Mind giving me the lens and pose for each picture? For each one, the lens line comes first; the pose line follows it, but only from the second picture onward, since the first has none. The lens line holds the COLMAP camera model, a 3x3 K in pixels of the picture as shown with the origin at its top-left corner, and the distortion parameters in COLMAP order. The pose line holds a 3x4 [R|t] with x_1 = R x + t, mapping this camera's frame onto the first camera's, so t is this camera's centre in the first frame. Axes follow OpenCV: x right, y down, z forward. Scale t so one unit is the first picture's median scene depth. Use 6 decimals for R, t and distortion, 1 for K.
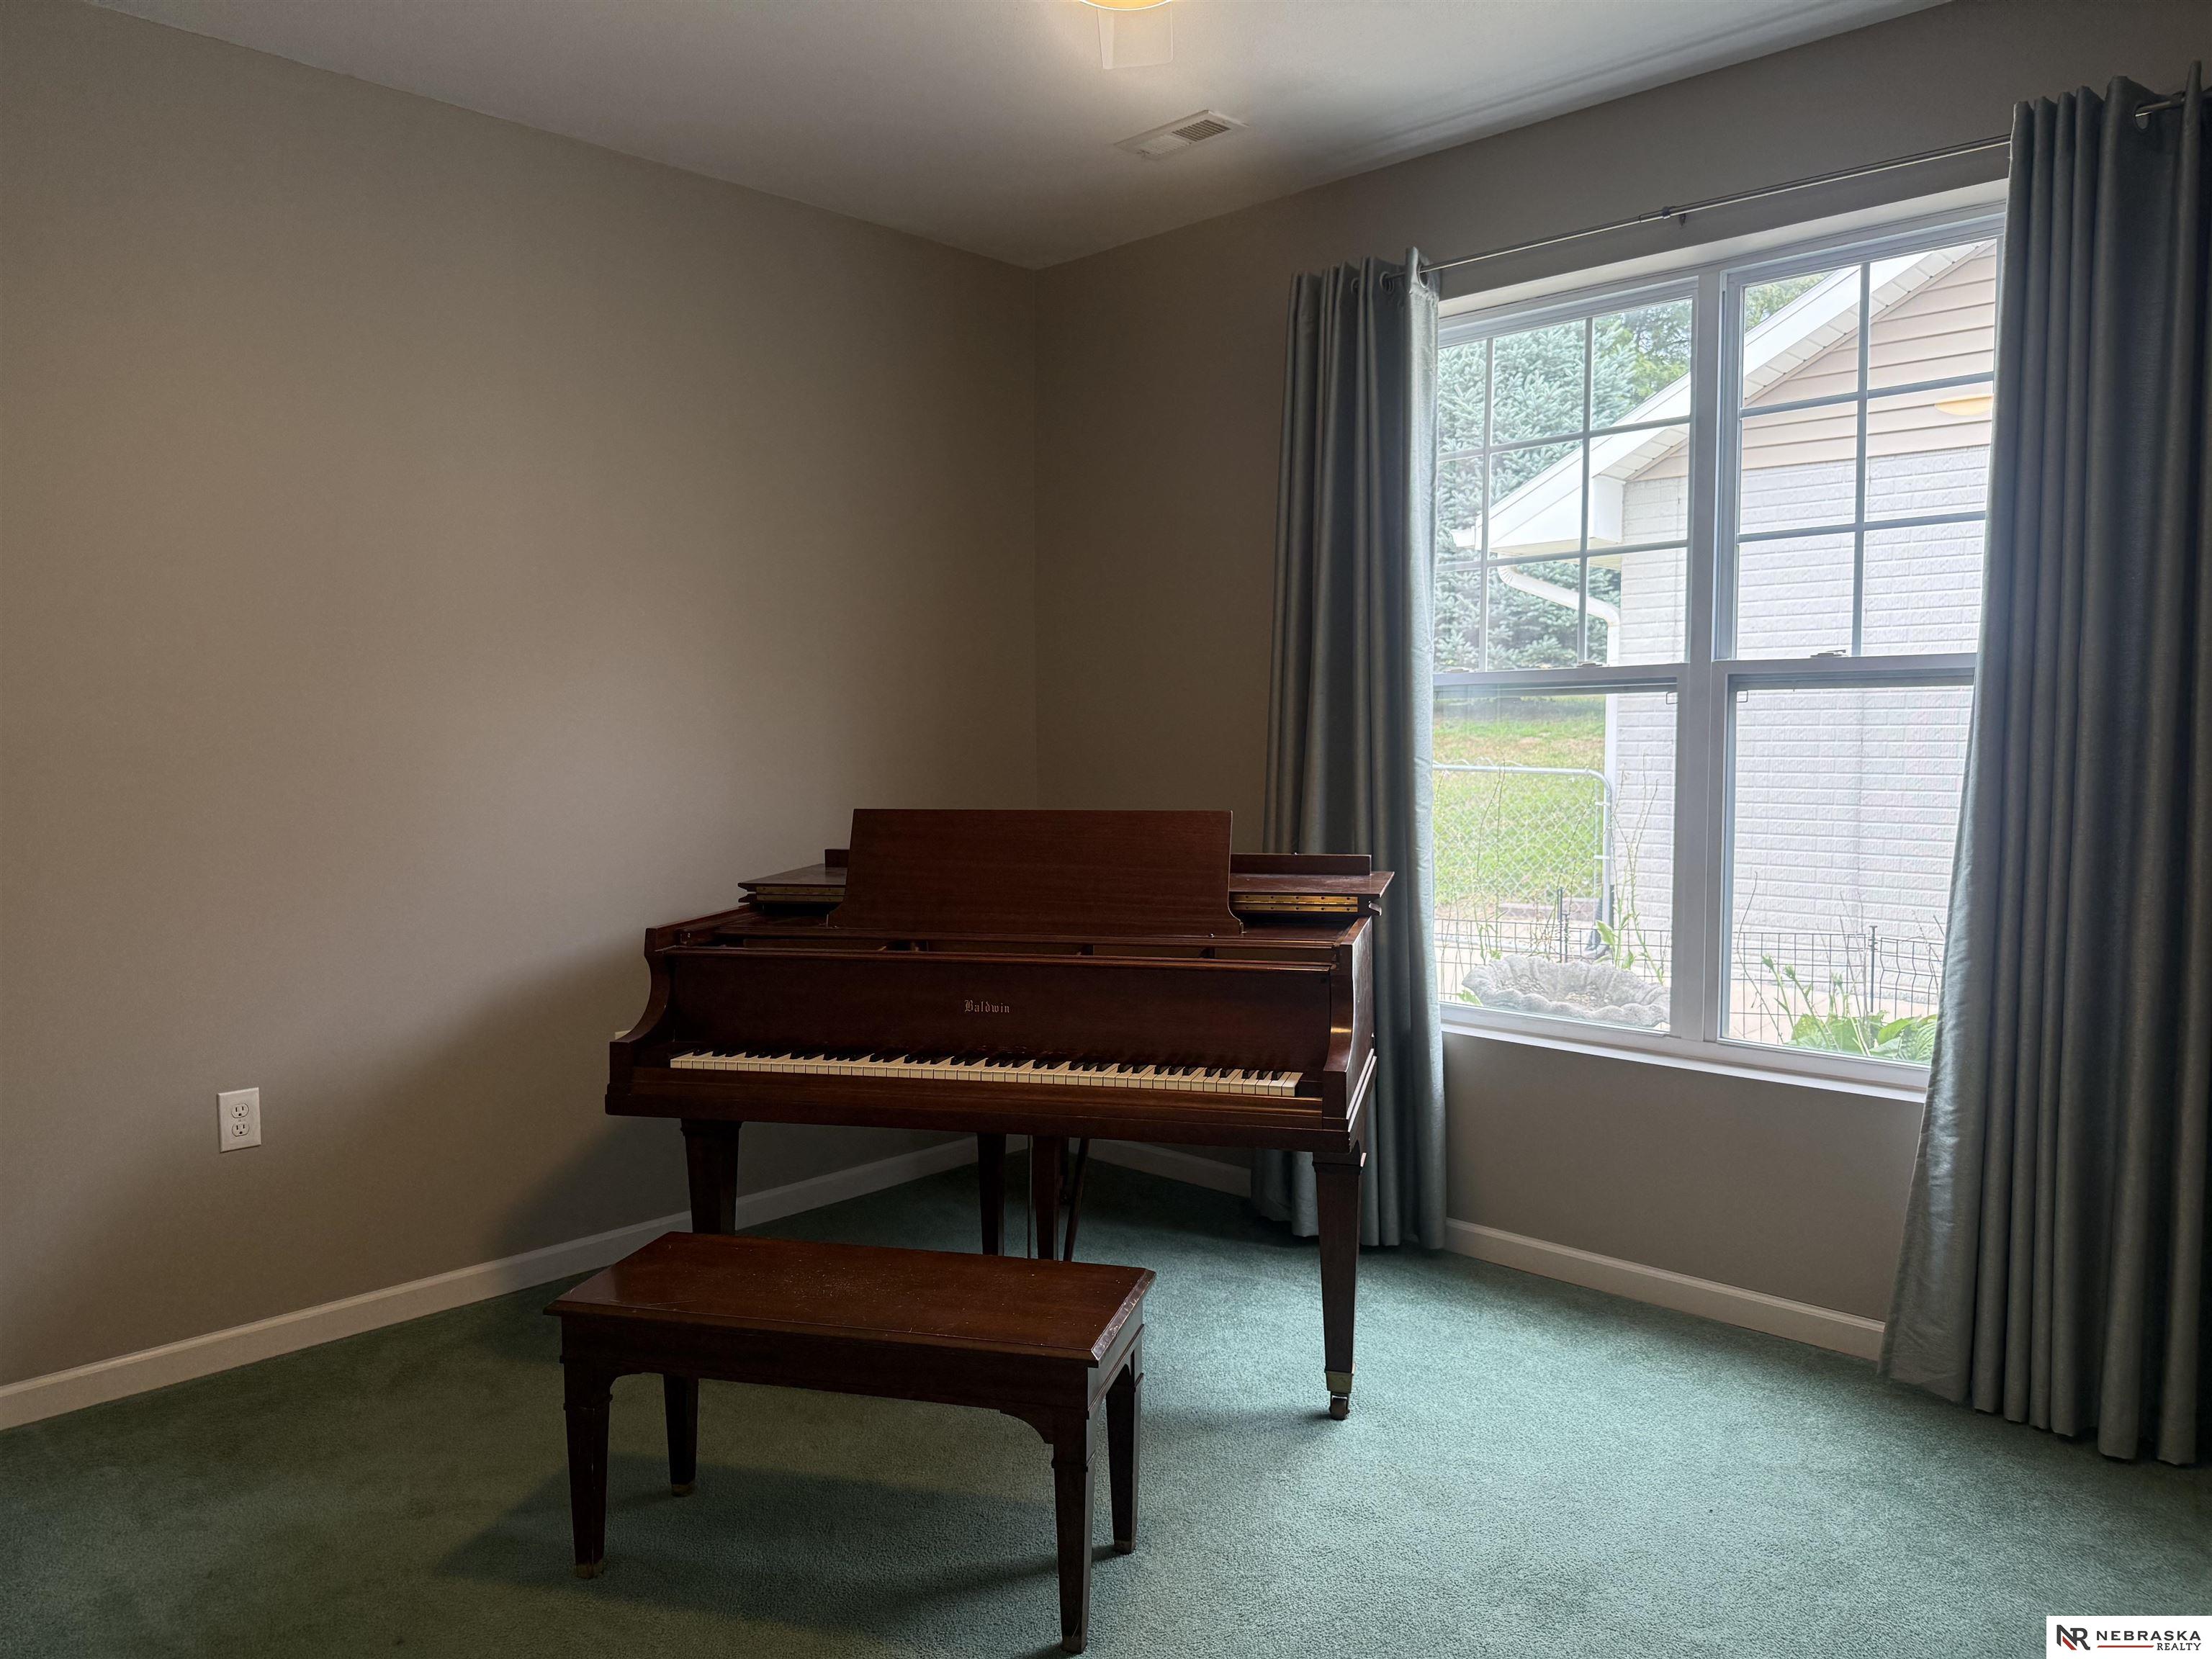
lens RADIAL K [[1545.2, 0, 1097.5], [0, 1545.2, 840.4], [0, 0, 1]] dist [0.049583, -0.062799]
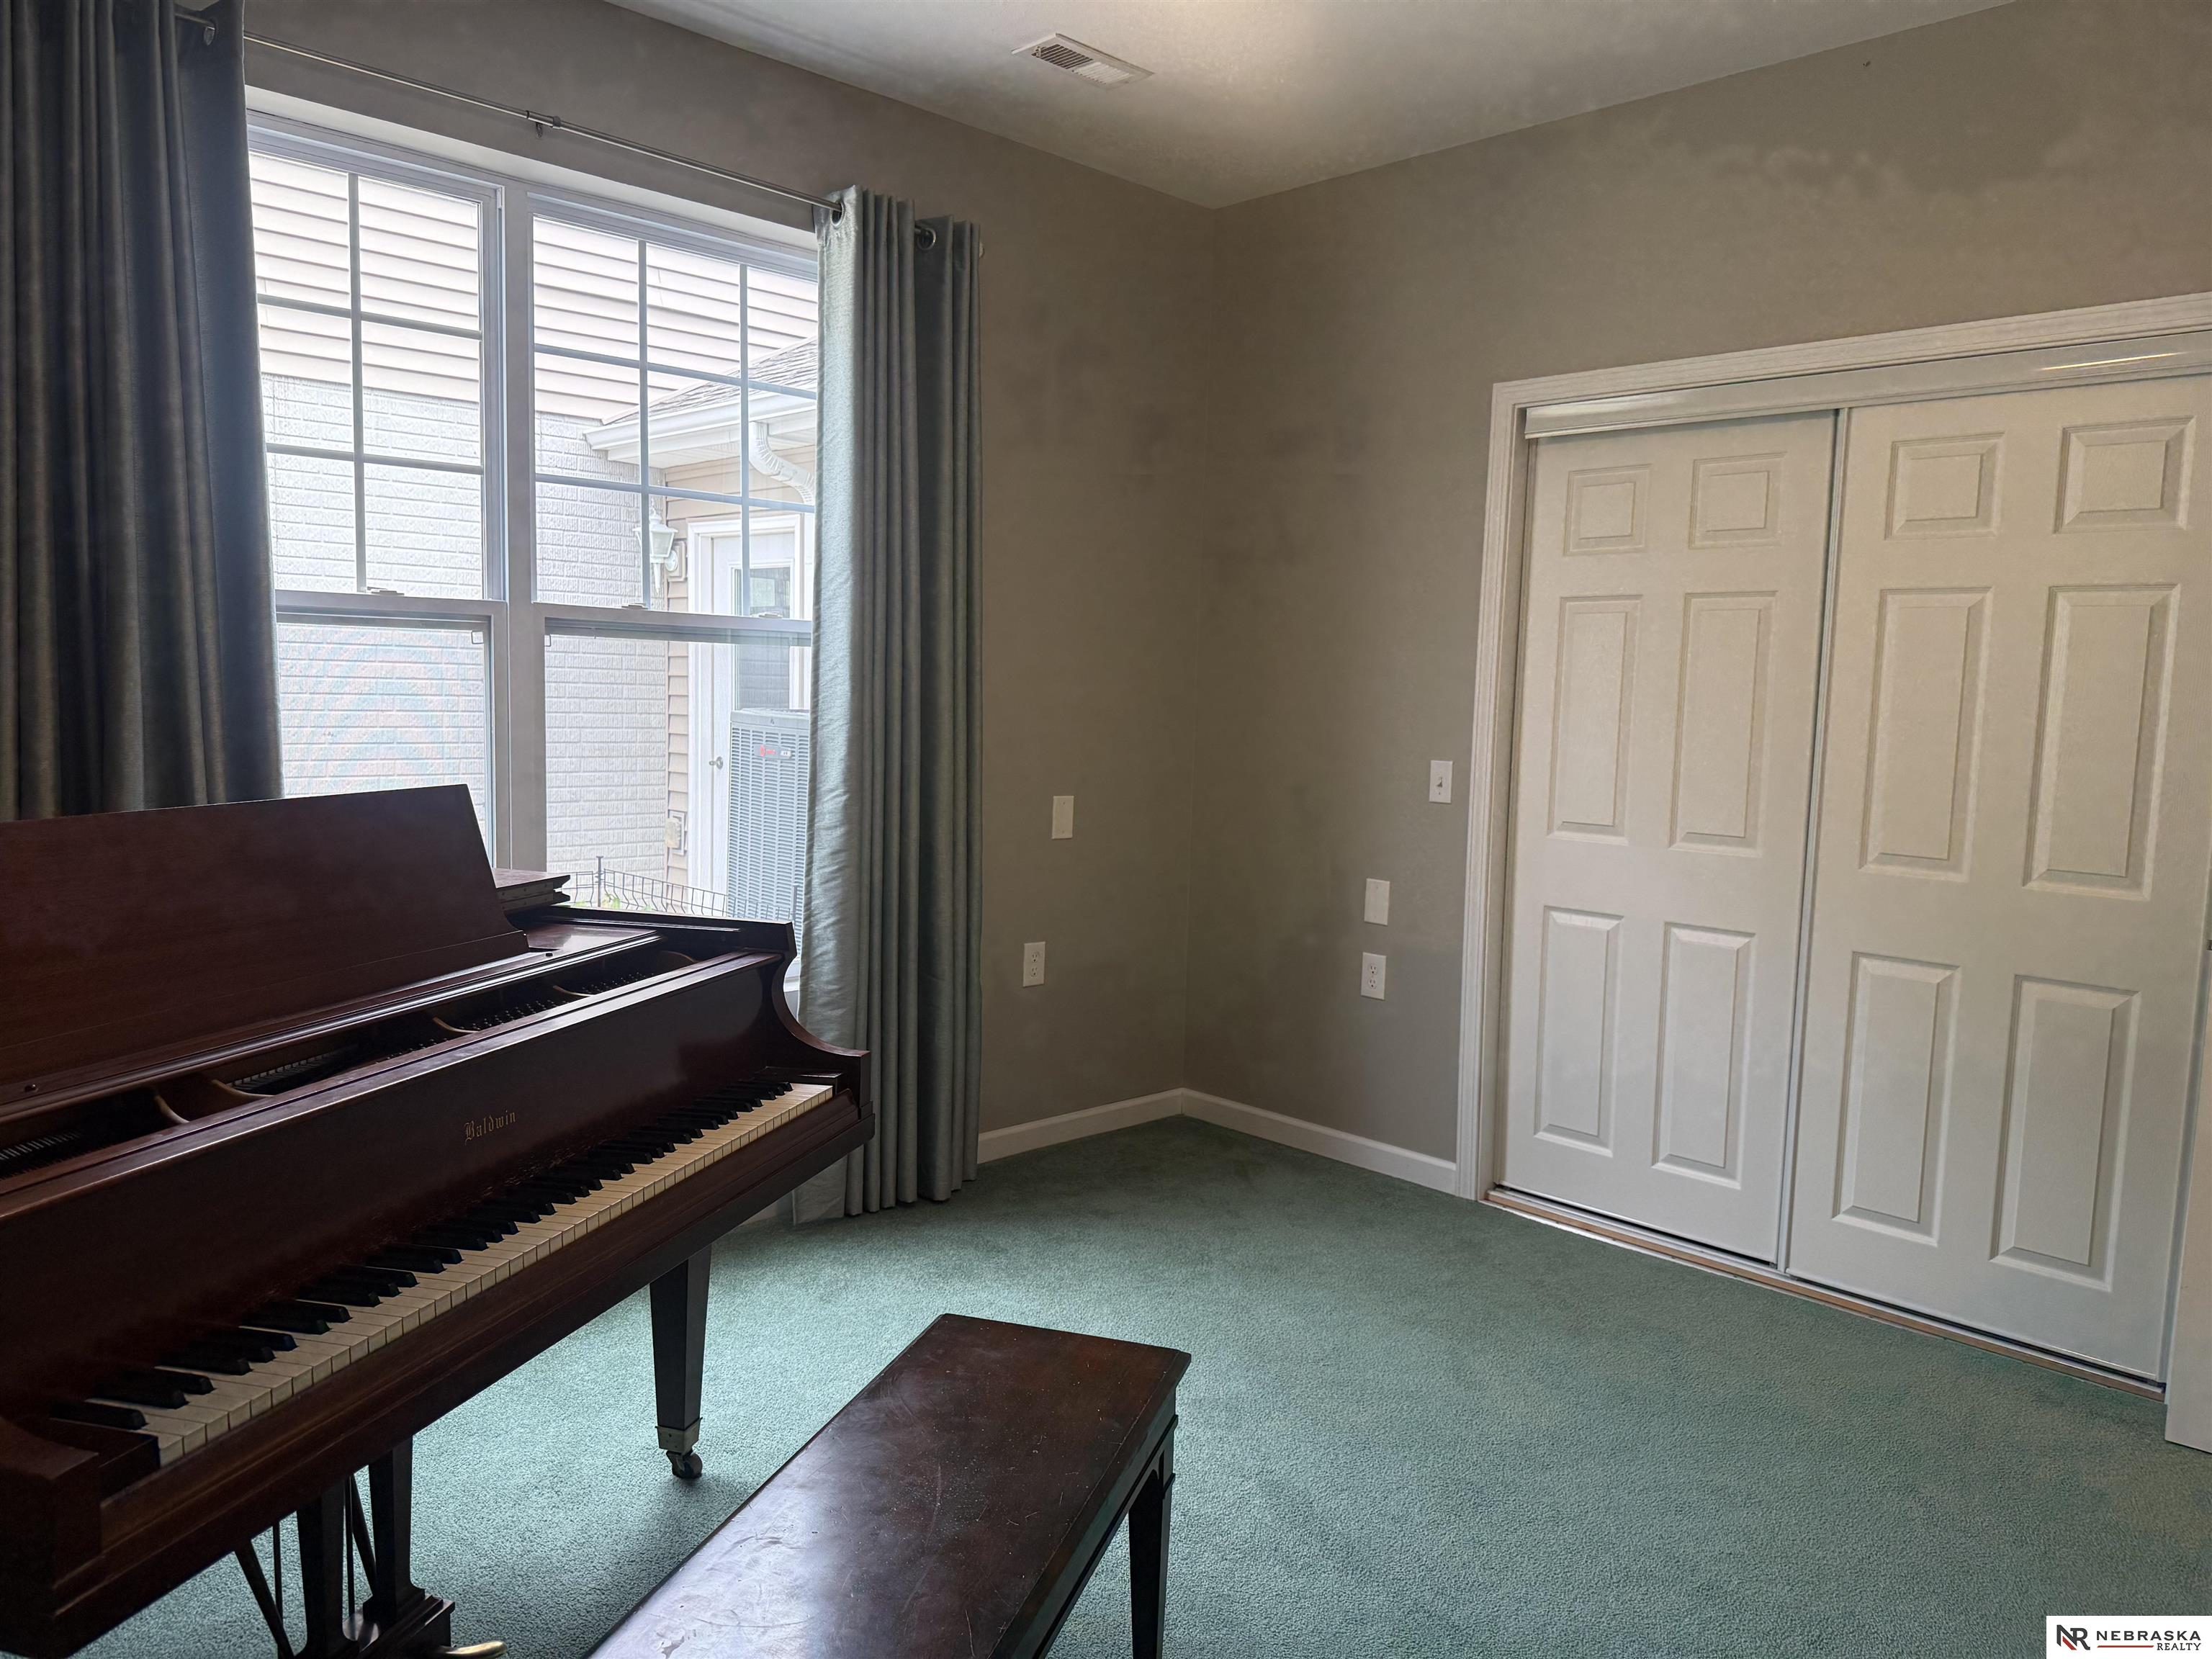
lens RADIAL K [[1545.2, 0, 1097.5], [0, 1545.2, 840.4], [0, 0, 1]] dist [0.049583, -0.062799]
pose [[0.081235, -0.095235, 0.992135, -0.550698], [0.045951, 0.994724, 0.091721, -0.040307], [-0.995635, 0.038138, 0.085182, 0.570173]]
